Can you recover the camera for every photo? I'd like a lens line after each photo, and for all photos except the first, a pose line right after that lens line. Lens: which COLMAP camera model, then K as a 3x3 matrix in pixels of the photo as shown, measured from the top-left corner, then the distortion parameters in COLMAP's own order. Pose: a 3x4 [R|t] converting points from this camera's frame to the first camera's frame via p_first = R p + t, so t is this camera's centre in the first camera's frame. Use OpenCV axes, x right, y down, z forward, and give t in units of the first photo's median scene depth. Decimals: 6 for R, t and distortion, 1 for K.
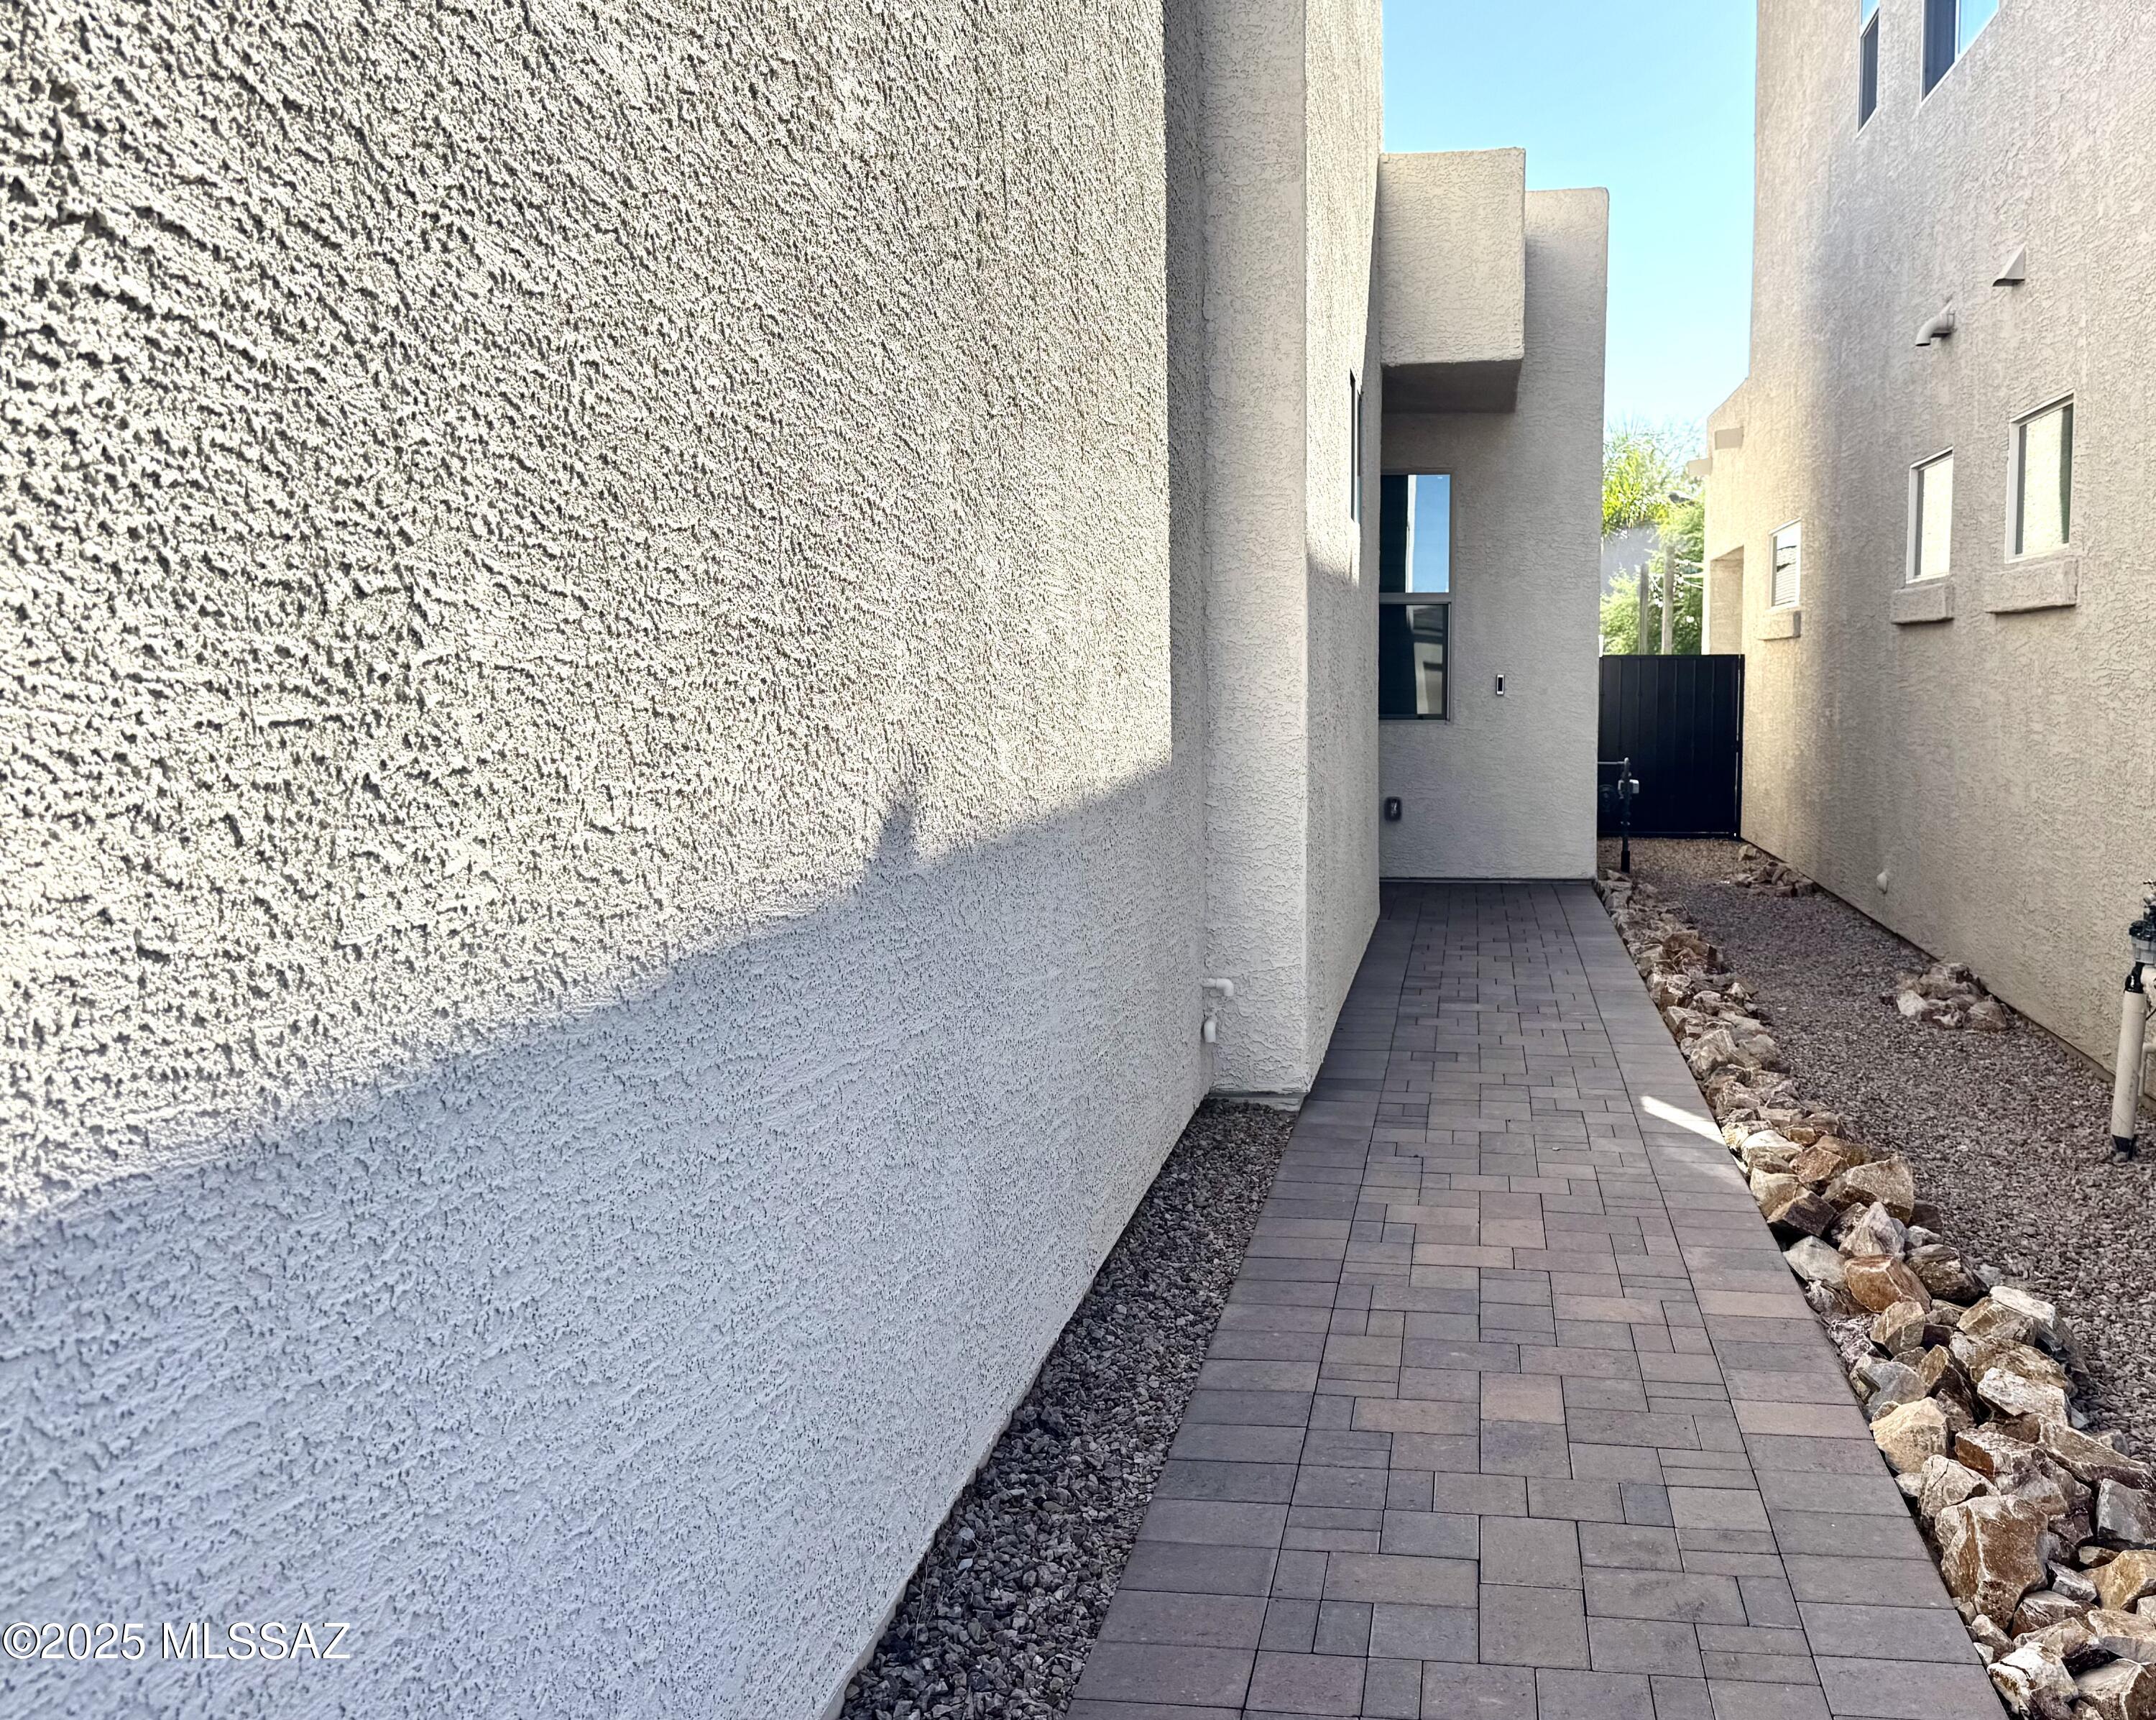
lens RADIAL K [[1900.0, 0, 1078.0], [0, 1900.0, 860.0], [0, 0, 1]] dist [-0.002201, -0.000630]
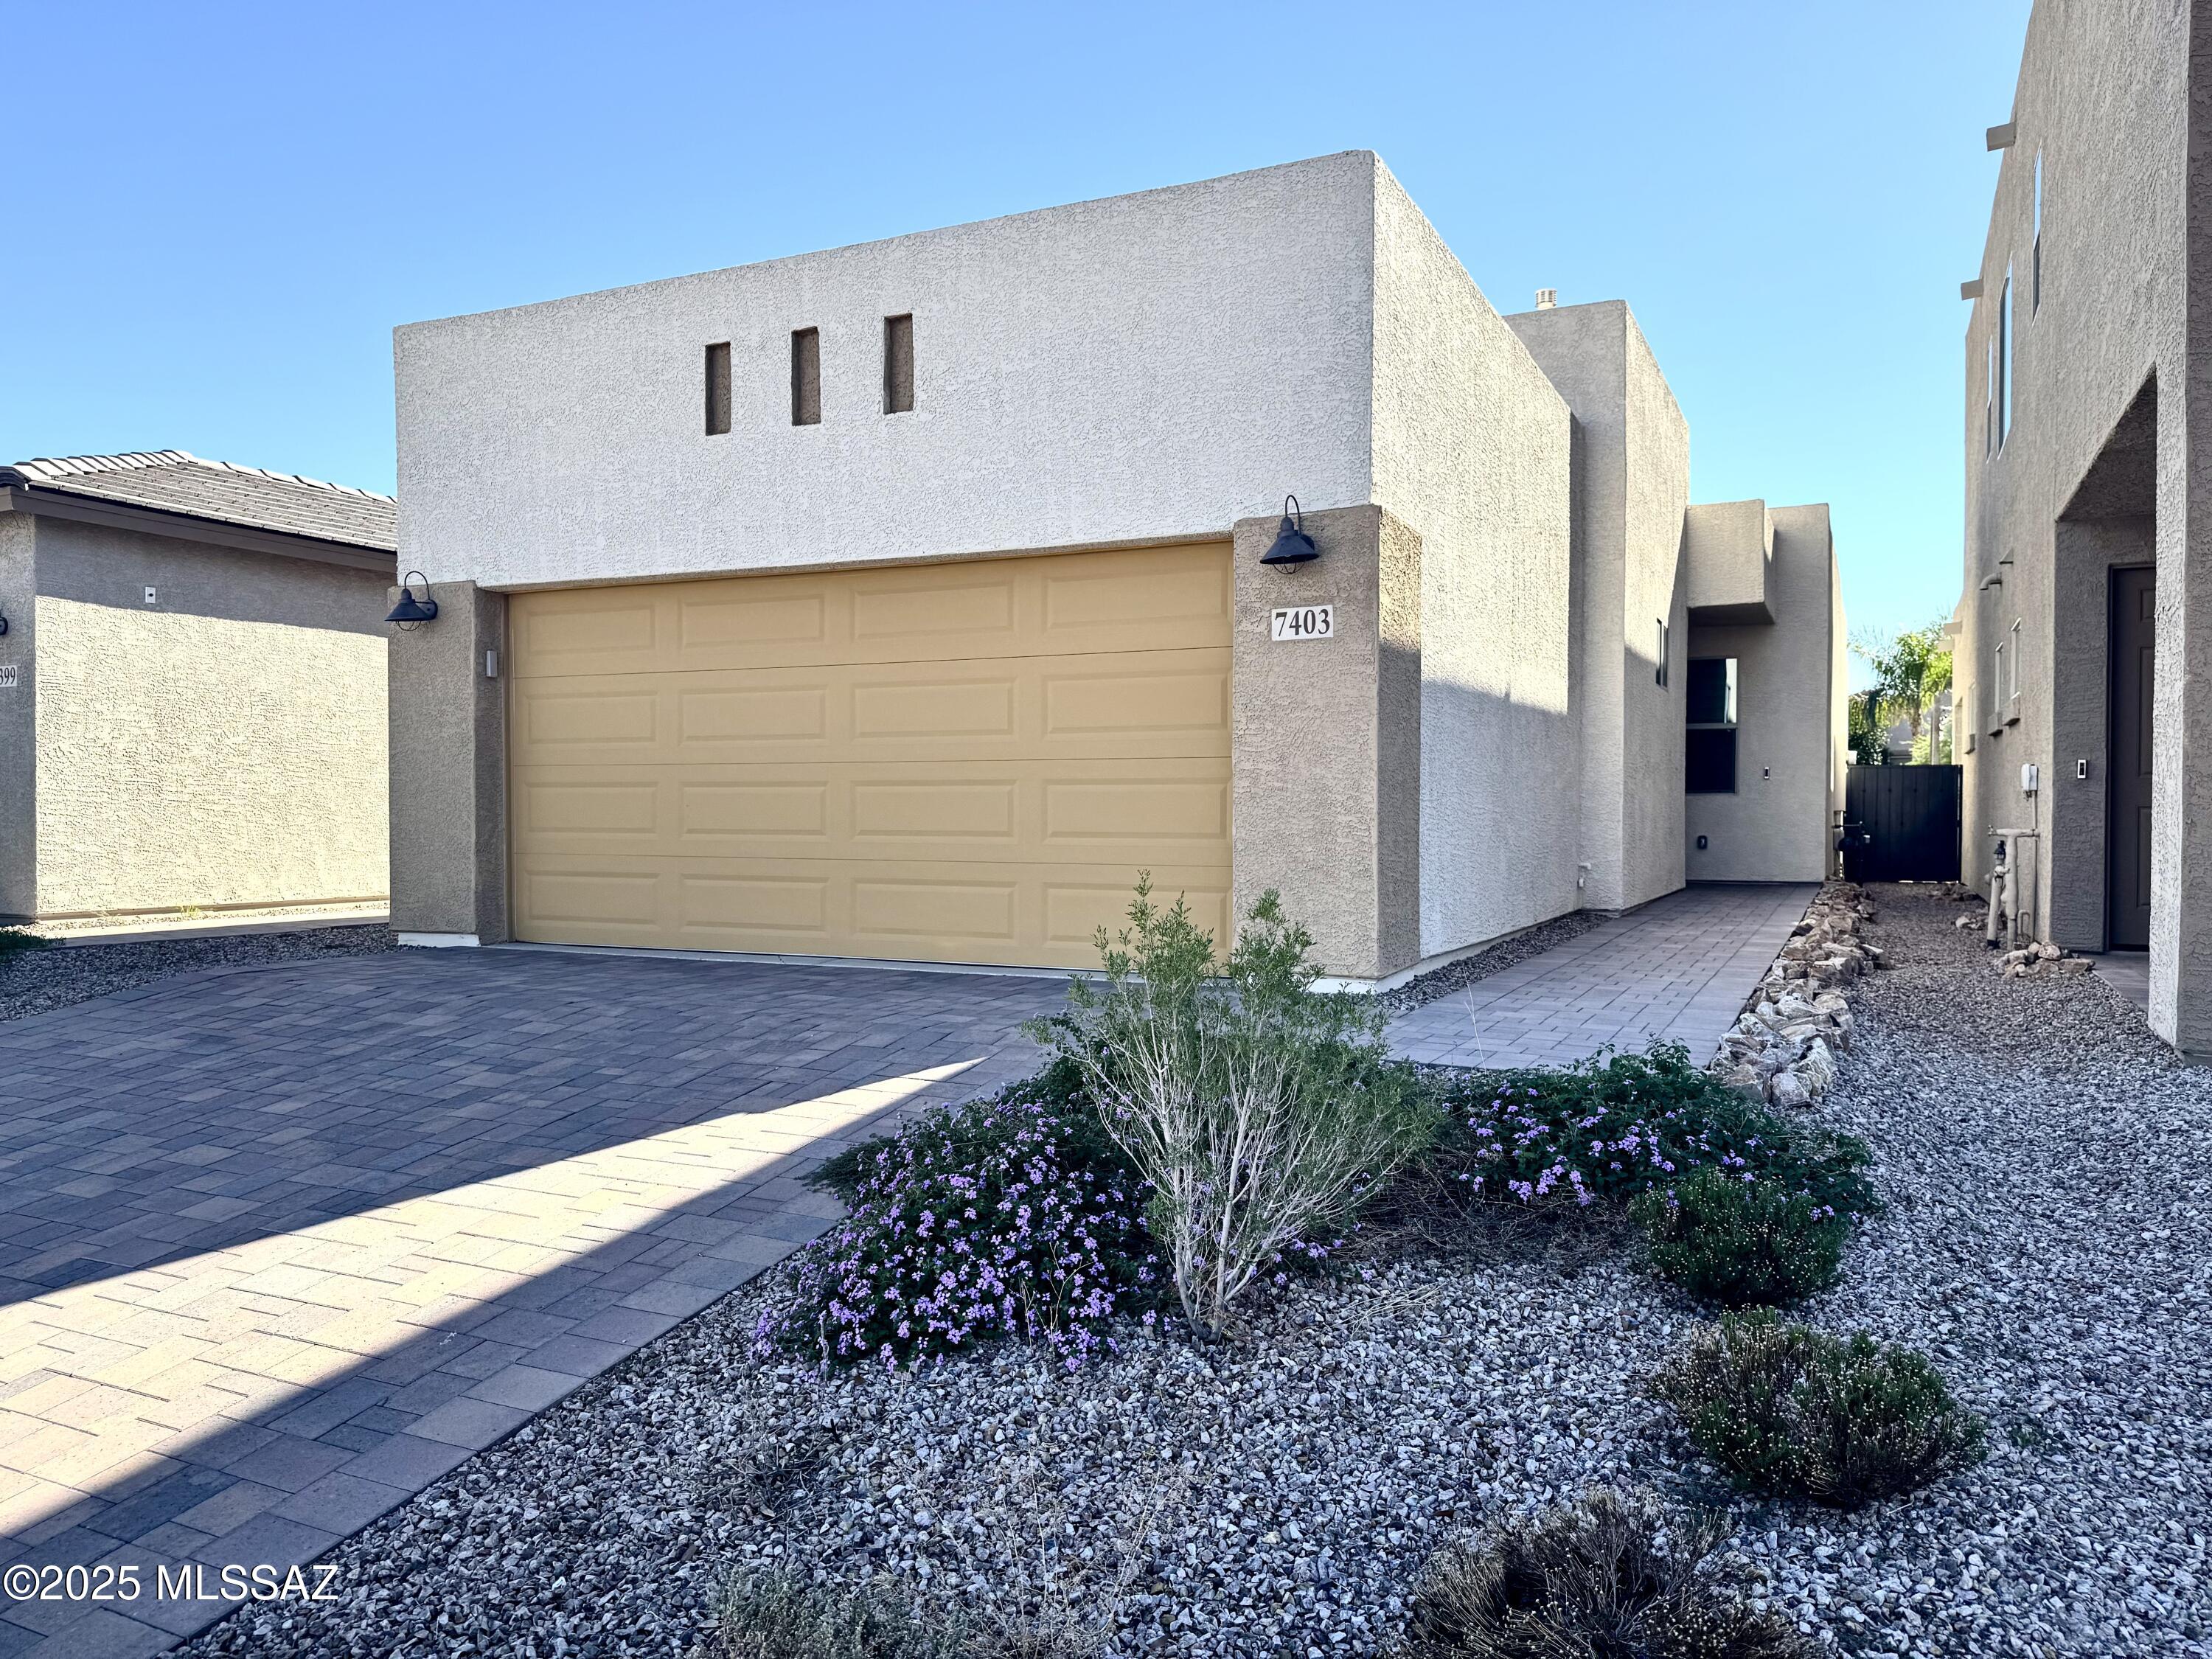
lens RADIAL K [[1551.1, 0, 1106.0], [0, 1551.1, 829.5], [0, 0, 1]] dist [0.036802, 0.000461]
pose [[0.968348, 0.017446, -0.248993, -0.018762], [-0.037245, 0.996486, -0.075026, 0.119267], [0.246809, 0.081925, 0.965595, -0.725219]]
